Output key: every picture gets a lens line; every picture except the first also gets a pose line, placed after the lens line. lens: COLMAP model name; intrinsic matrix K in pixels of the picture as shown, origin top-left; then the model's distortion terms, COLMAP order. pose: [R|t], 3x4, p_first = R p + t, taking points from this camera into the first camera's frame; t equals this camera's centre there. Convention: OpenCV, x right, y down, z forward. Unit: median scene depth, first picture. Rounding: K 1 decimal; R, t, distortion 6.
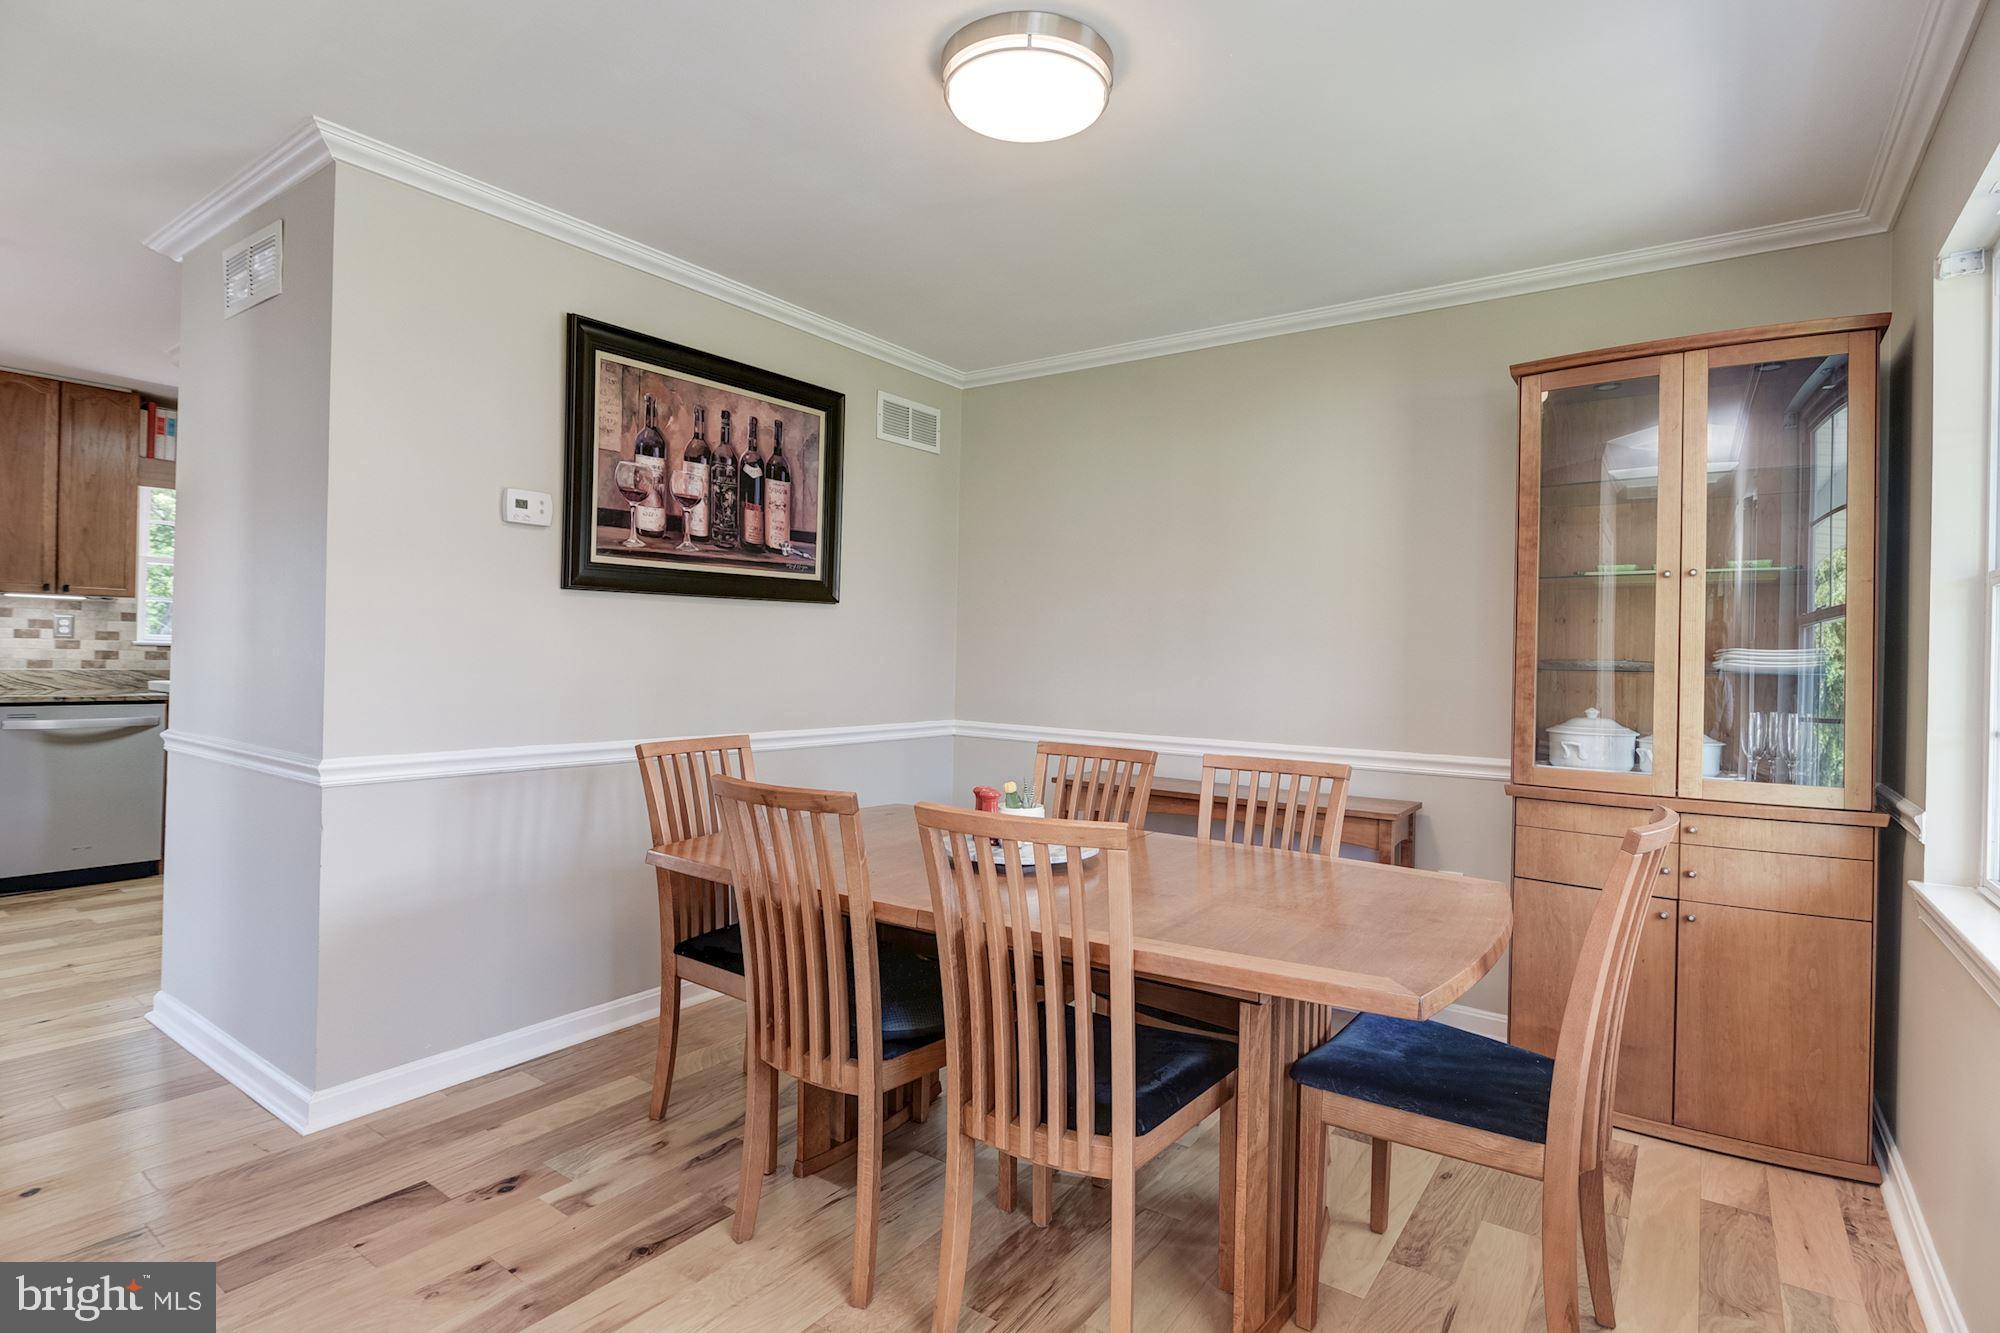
lens RADIAL K [[989.2, 0, 997.3], [0, 989.2, 652.7], [0, 0, 1]] dist [-0.008688, 0.000024]
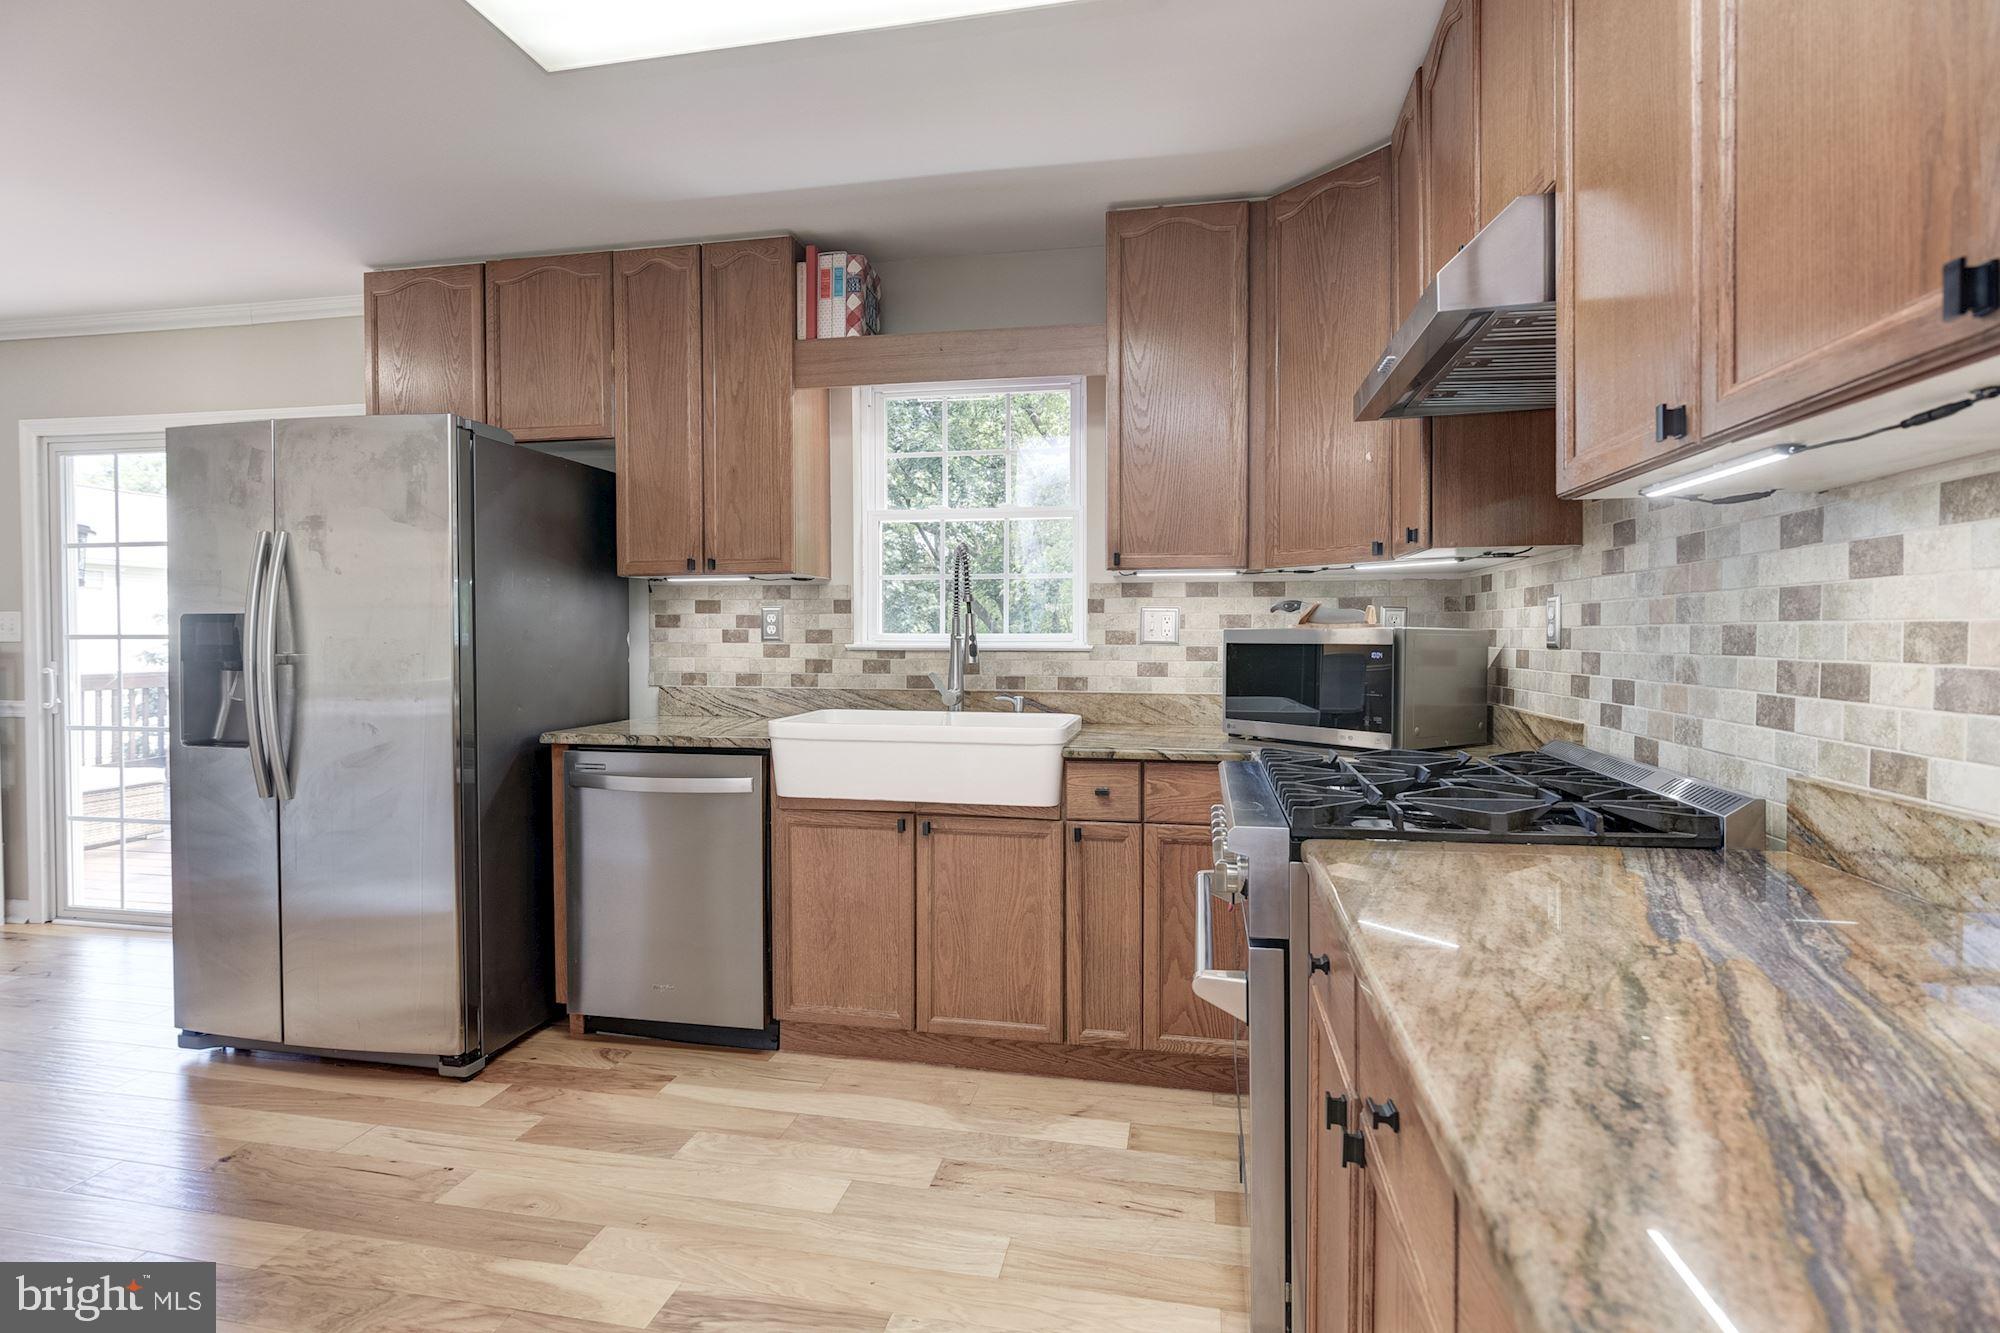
lens RADIAL K [[989.2, 0, 997.3], [0, 989.2, 652.7], [0, 0, 1]] dist [-0.008688, 0.000024]
pose [[0.416974, -0.005036, -0.908904, -0.270688], [0.011875, 0.999929, -0.000093, -0.005268], [0.908841, -0.010754, 0.417004, 0.866546]]
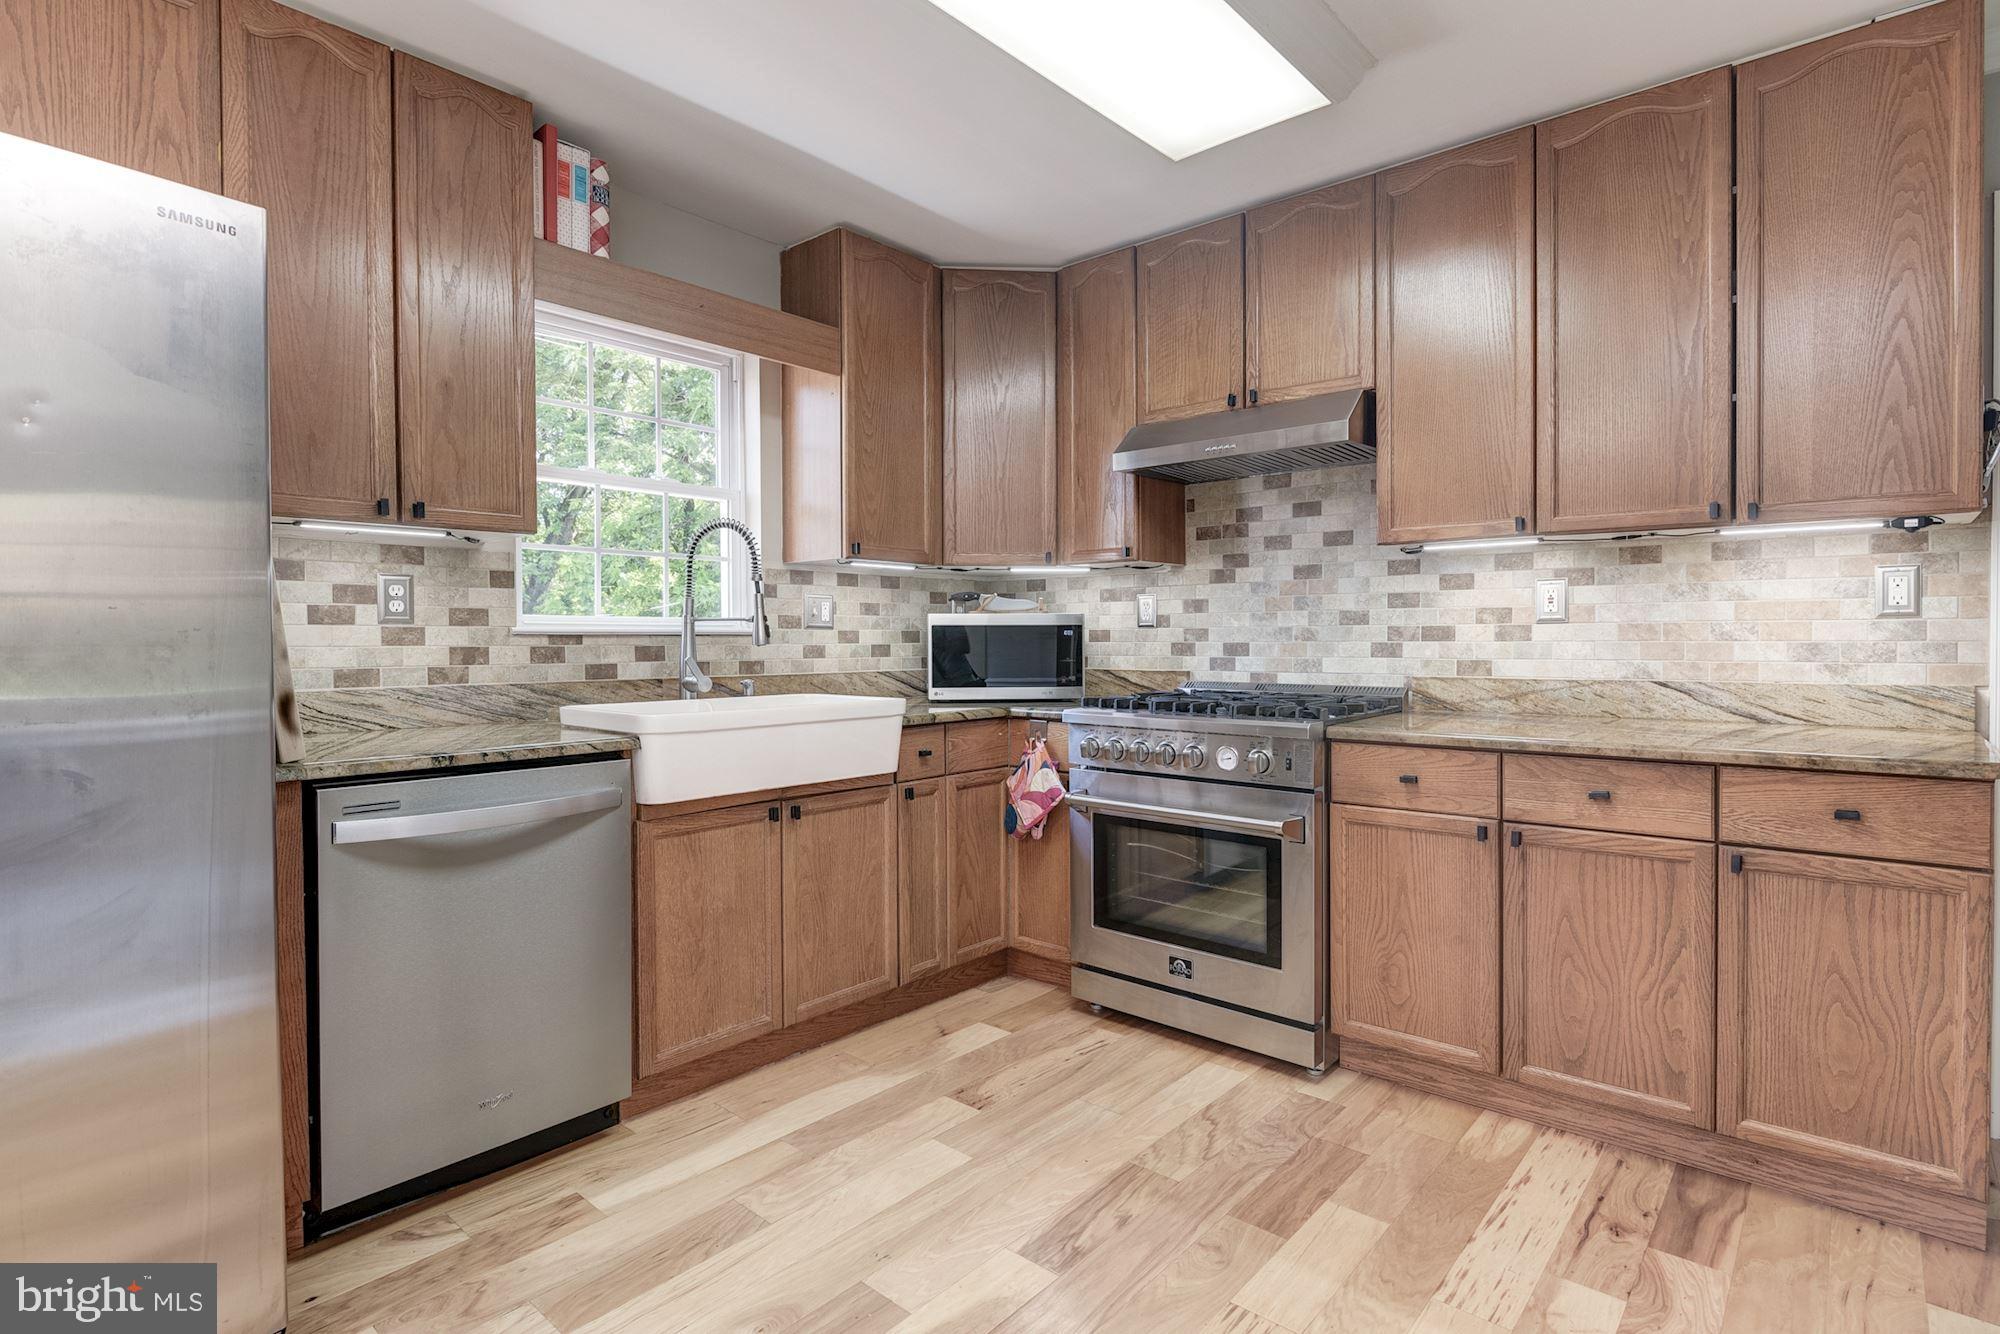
lens RADIAL K [[989.2, 0, 997.3], [0, 989.2, 653.2], [0, 0, 1]] dist [-0.008688, 0.000024]
pose [[0.995304, -0.024785, -0.093569, -0.617080], [0.026410, 0.999520, 0.016168, -0.000031], [0.093123, -0.018564, 0.995482, 0.548394]]
